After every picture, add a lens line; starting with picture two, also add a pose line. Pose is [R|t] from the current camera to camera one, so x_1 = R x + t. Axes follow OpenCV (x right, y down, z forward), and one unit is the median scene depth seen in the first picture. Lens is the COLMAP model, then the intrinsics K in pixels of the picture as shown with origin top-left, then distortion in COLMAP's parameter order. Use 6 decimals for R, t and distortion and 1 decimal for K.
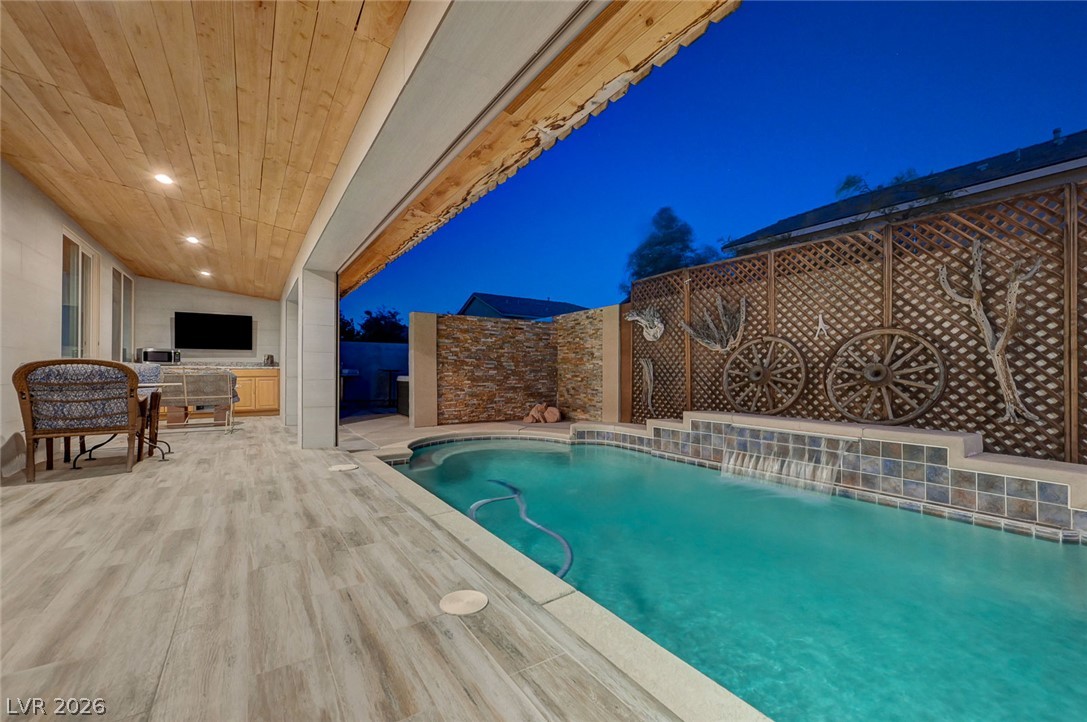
lens RADIAL K [[445.8, 0, 549.3], [0, 445.8, 365.3], [0, 0, 1]] dist [-0.000219, -0.000526]
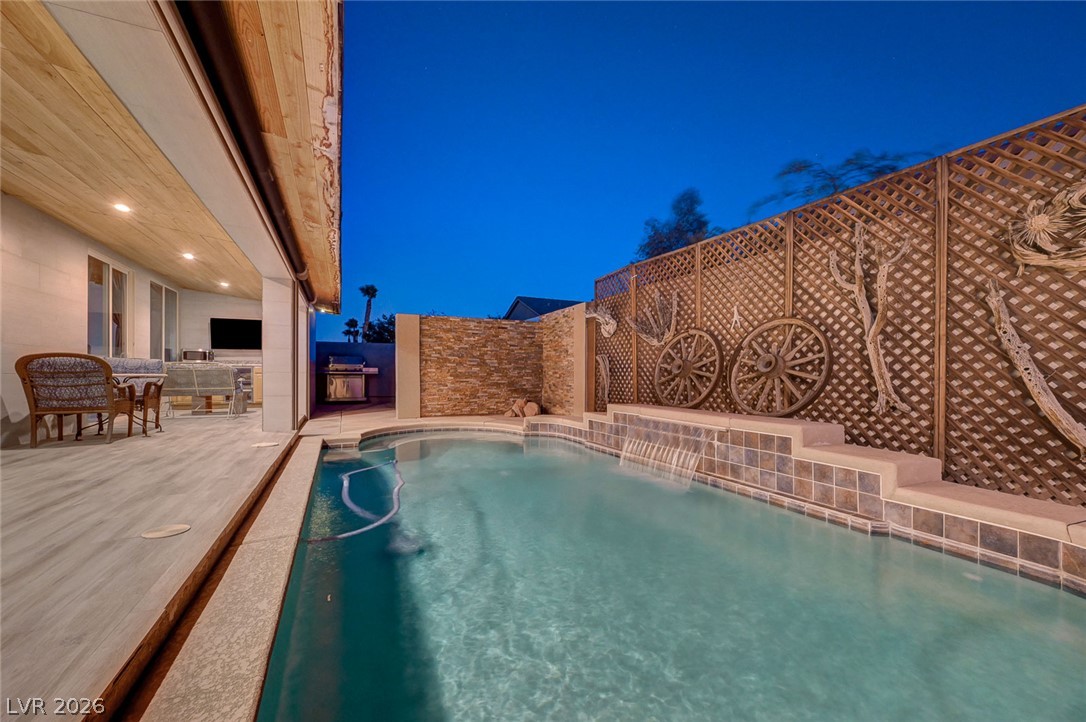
lens RADIAL K [[438.0, 0, 549.4], [0, 438.0, 374.4], [0, 0, 1]] dist [-0.001217, -0.000264]
pose [[0.988709, 0.000528, -0.149850, 0.323755], [0.001785, 0.999881, 0.015300, 0.019701], [0.149840, -0.015395, 0.988590, -0.019717]]
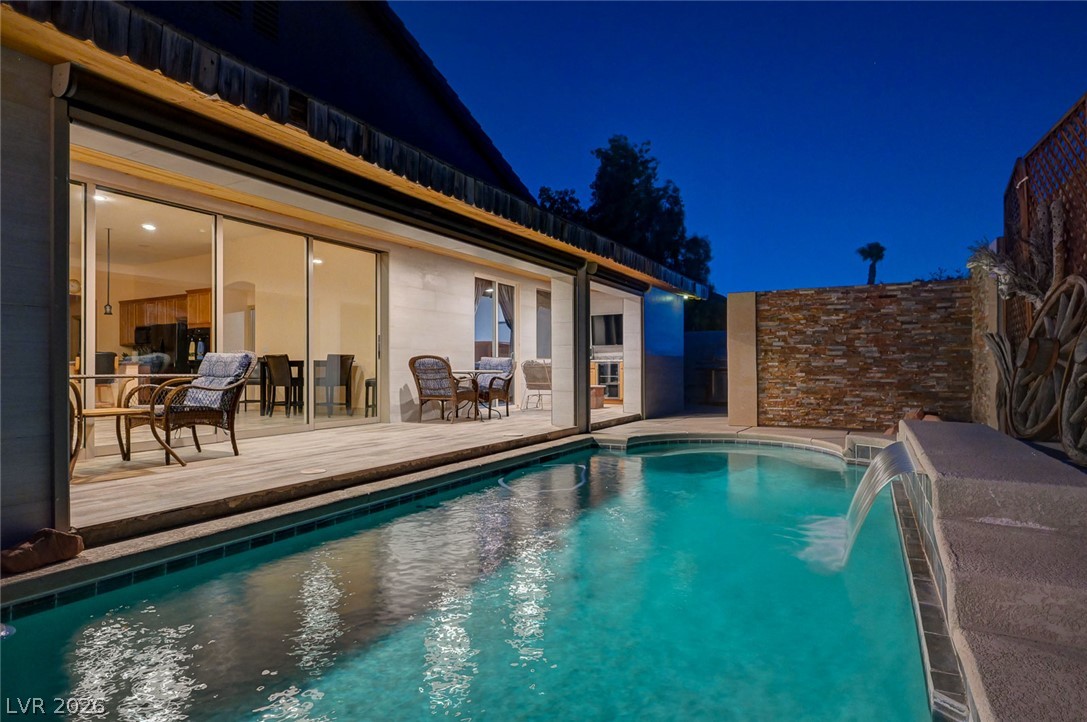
lens RADIAL K [[595.4, 0, 558.3], [0, 595.4, 362.9], [0, 0, 1]] dist [0.002071, 0.000525]
pose [[0.475849, -0.012484, -0.879438, 0.798076], [0.016715, 0.999847, -0.005148, 0.023726], [0.879368, -0.012250, 0.475985, 0.212650]]
